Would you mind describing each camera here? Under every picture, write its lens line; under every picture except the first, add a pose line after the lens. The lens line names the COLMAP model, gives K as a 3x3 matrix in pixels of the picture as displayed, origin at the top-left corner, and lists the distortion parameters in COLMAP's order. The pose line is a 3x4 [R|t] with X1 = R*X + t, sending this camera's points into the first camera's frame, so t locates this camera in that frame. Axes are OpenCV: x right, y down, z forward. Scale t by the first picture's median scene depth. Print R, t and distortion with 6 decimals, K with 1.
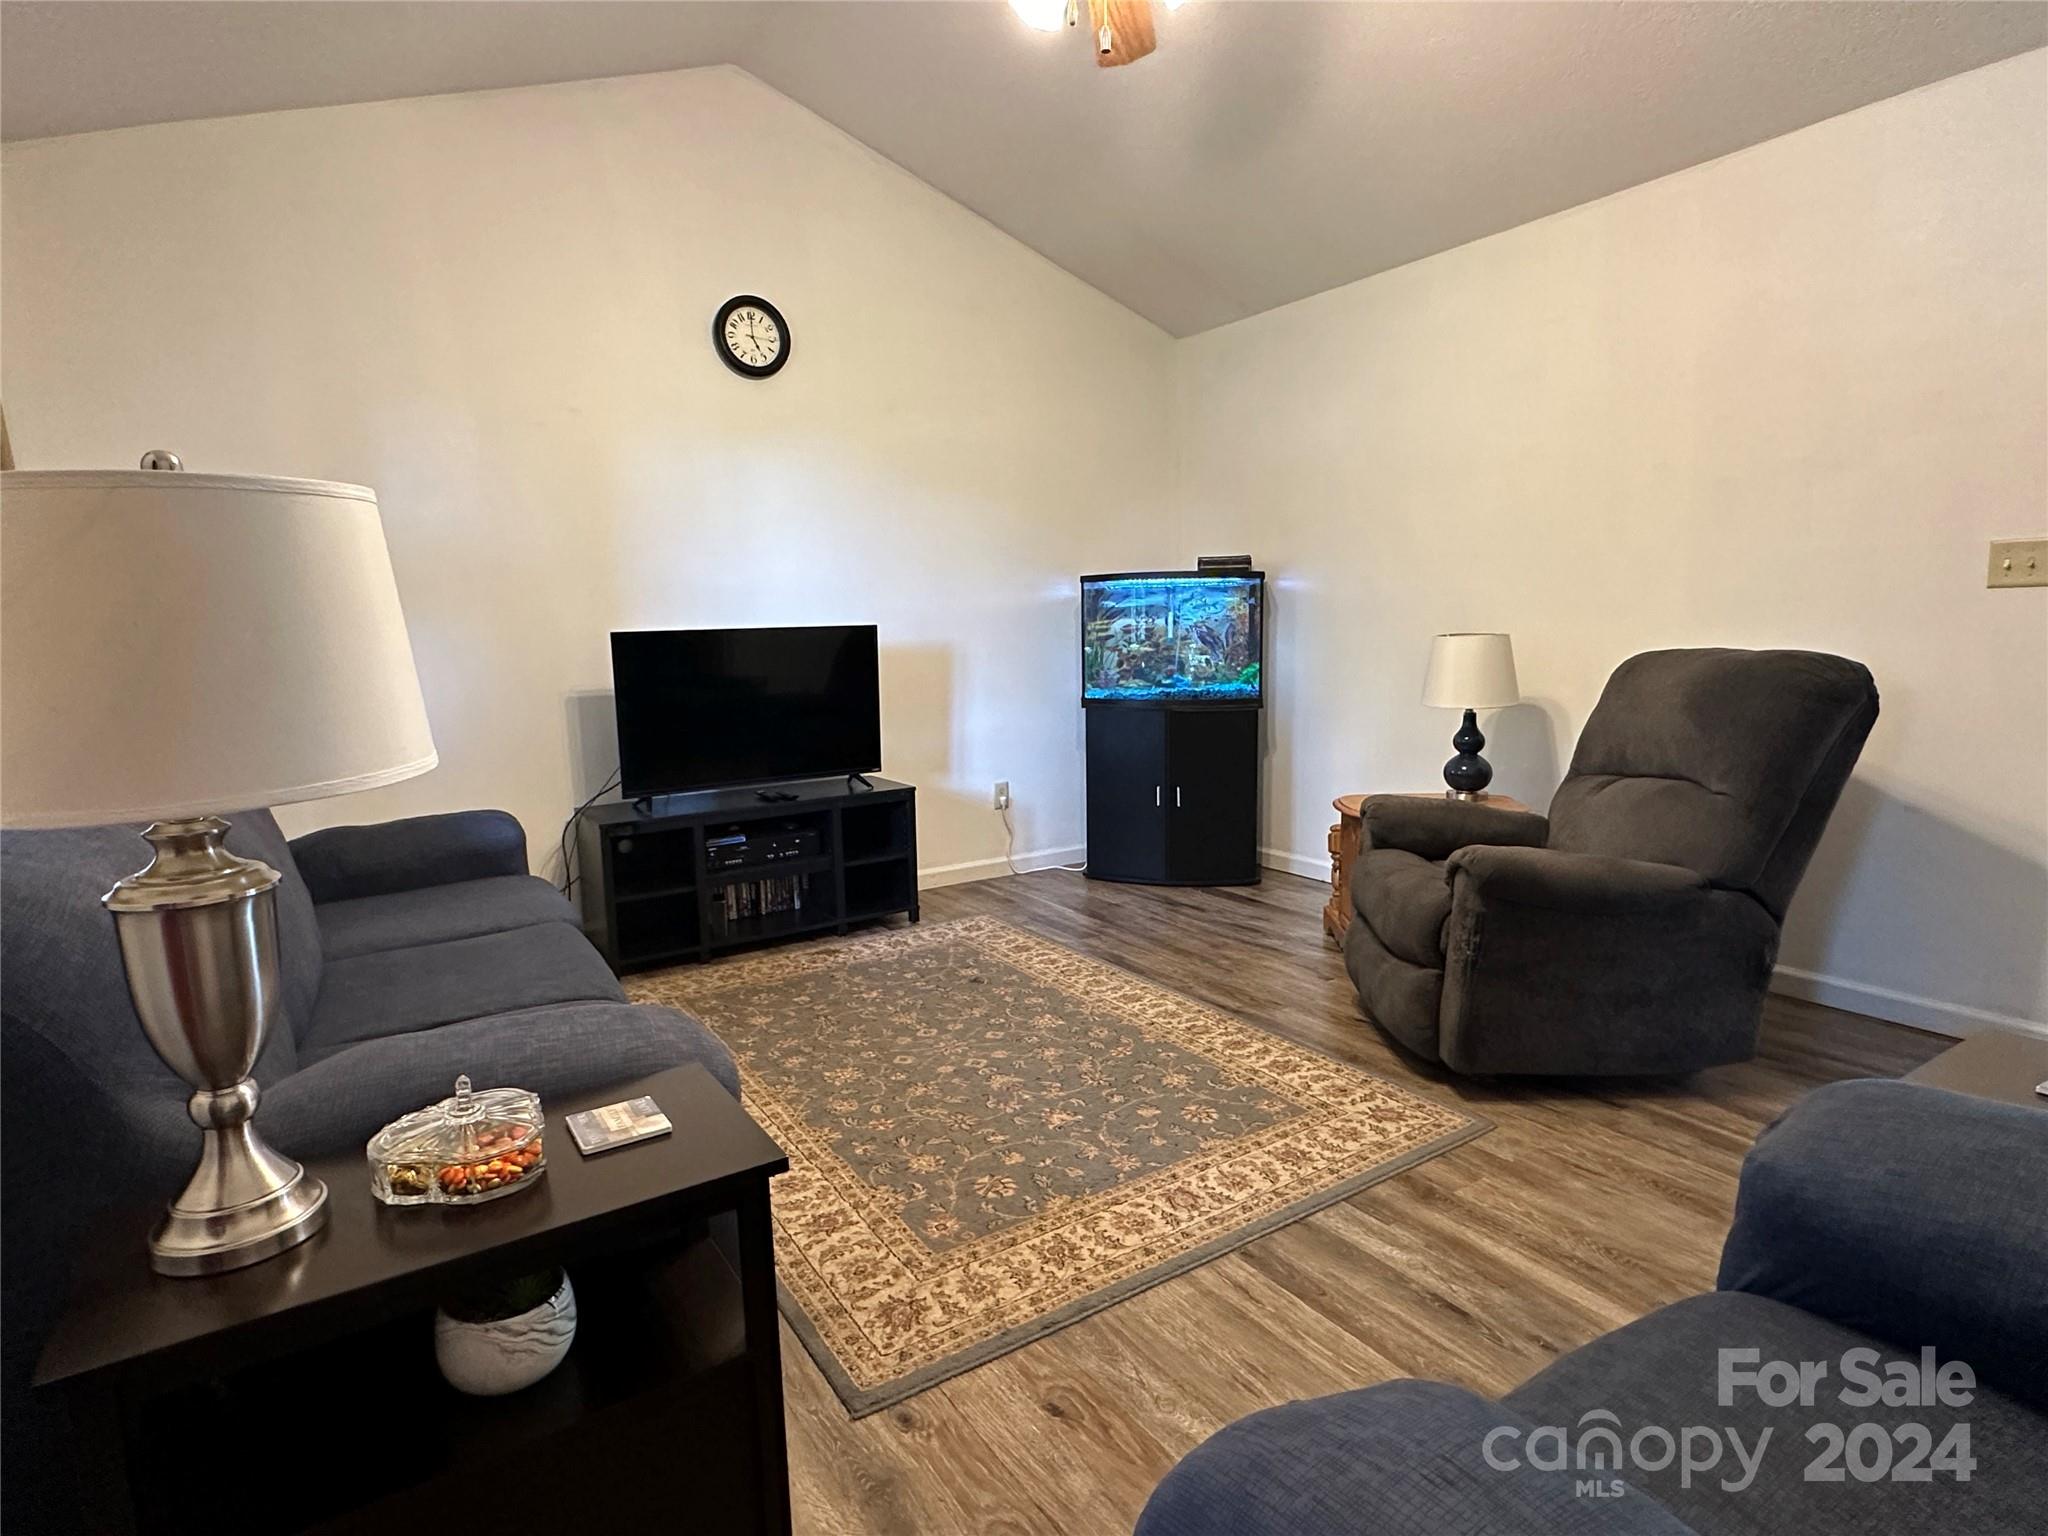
lens RADIAL K [[1078.3, 0, 1024.0], [0, 1078.3, 768.0], [0, 0, 1]] dist [0.001721, 0.001054]
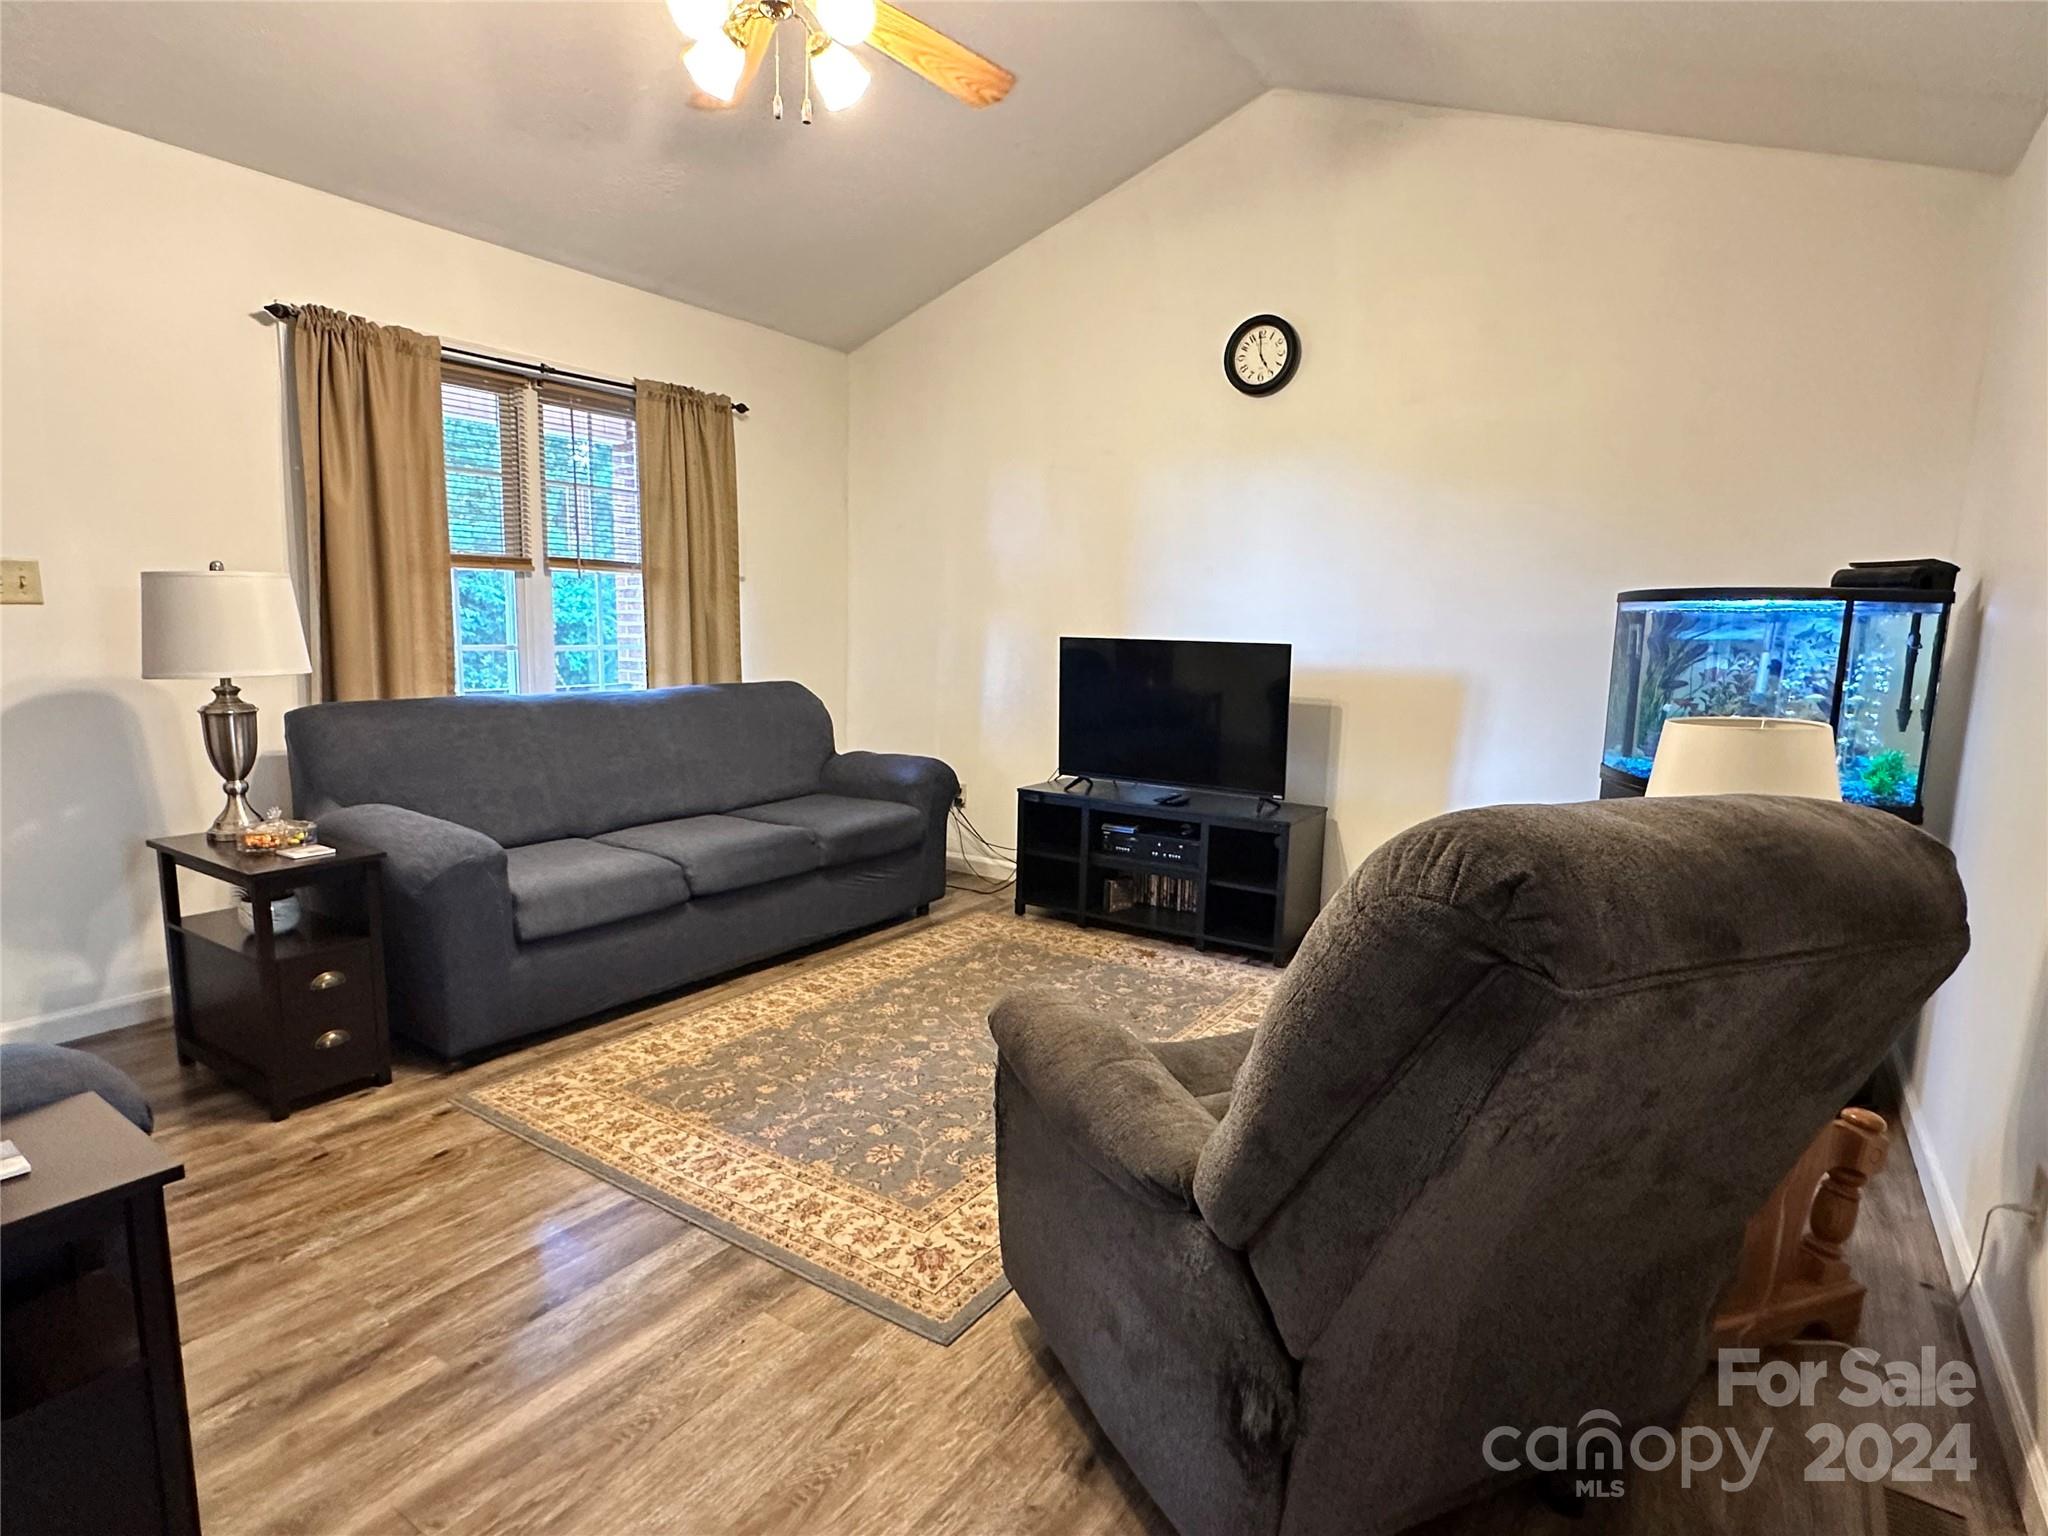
lens RADIAL K [[1075.7, 0, 1021.7], [0, 1075.7, 776.0], [0, 0, 1]] dist [0.002068, 0.001157]
pose [[0.389281, 0.165565, -0.906117, 0.822056], [-0.157695, 0.981169, 0.111530, -0.113484], [0.907520, 0.099474, 0.408059, 0.539299]]
